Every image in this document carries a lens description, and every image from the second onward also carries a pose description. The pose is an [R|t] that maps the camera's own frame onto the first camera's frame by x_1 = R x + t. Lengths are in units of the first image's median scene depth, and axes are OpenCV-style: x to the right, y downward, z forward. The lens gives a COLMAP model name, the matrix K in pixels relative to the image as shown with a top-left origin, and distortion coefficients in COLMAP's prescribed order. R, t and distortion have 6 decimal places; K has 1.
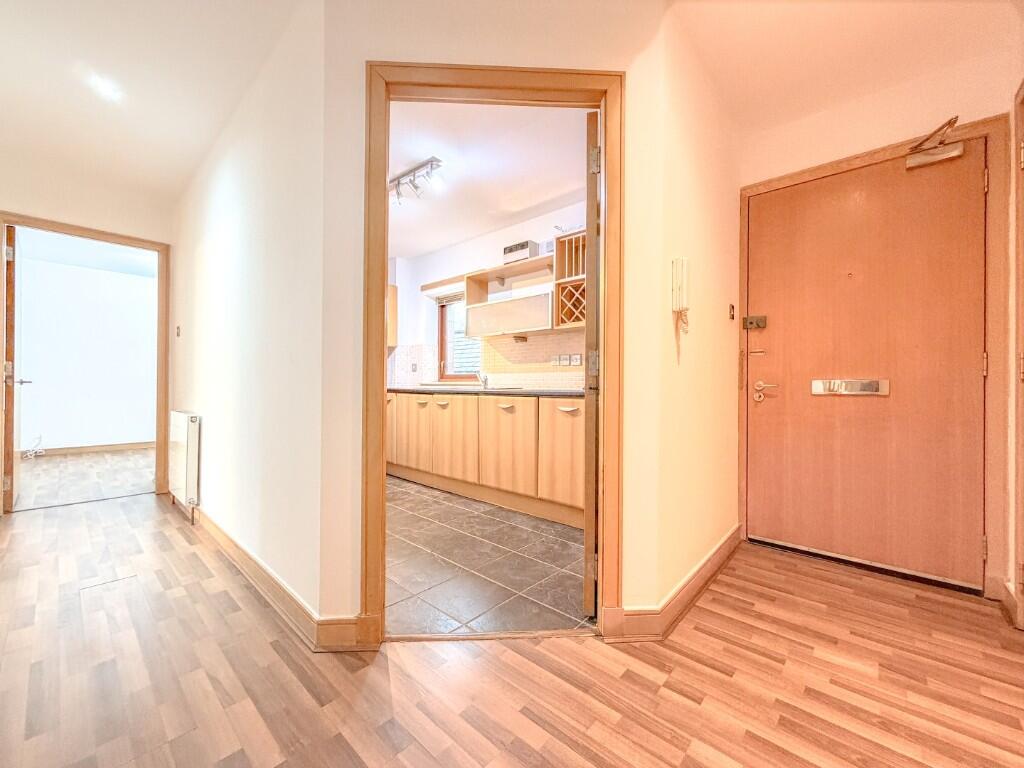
lens RADIAL K [[407.2, 0, 510.6], [0, 407.2, 382.9], [0, 0, 1]] dist [0.000668, -0.000176]
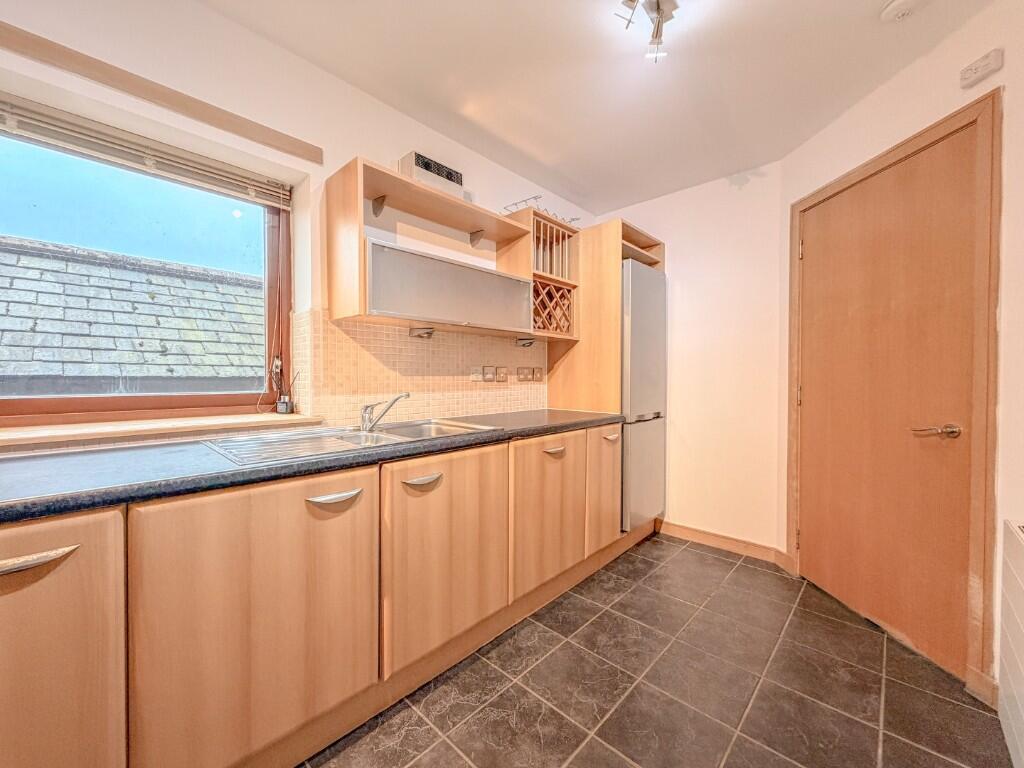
lens RADIAL K [[407.2, 0, 510.1], [0, 407.2, 382.3], [0, 0, 1]] dist [0.000668, -0.000176]
pose [[0.023059, -0.022049, 0.999491, -0.605558], [-0.006359, 0.999733, 0.022201, -0.058630], [-0.999714, -0.006867, 0.022912, 0.978649]]
